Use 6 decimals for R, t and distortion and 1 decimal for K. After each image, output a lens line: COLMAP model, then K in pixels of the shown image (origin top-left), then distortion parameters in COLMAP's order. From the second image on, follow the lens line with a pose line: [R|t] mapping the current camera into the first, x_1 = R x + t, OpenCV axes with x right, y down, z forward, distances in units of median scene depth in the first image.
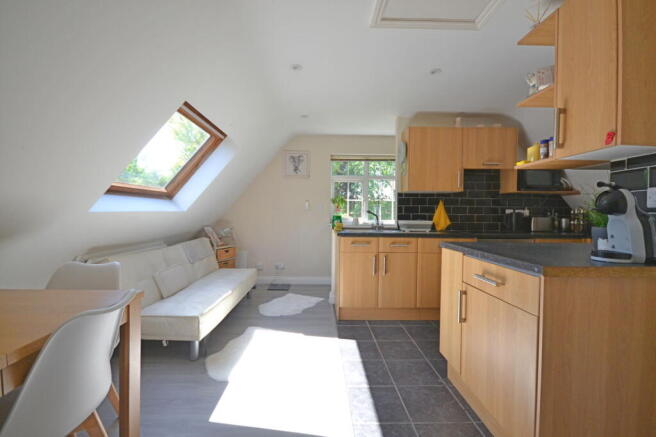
lens RADIAL K [[295.0, 0, 326.7], [0, 295.0, 217.0], [0, 0, 1]] dist [-0.016313, -0.003766]
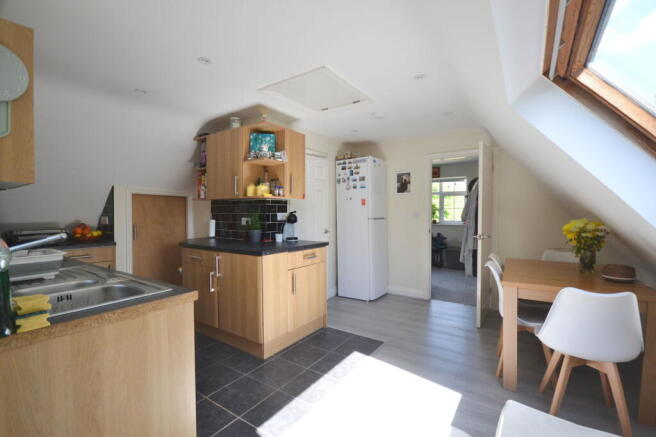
lens RADIAL K [[295.0, 0, 326.9], [0, 295.0, 218.0], [0, 0, 1]] dist [-0.016313, -0.003766]
pose [[-0.810459, -0.016350, 0.585568, -0.526334], [0.001325, 0.999557, 0.029744, -0.086643], [-0.585794, 0.024883, -0.810078, 1.881342]]
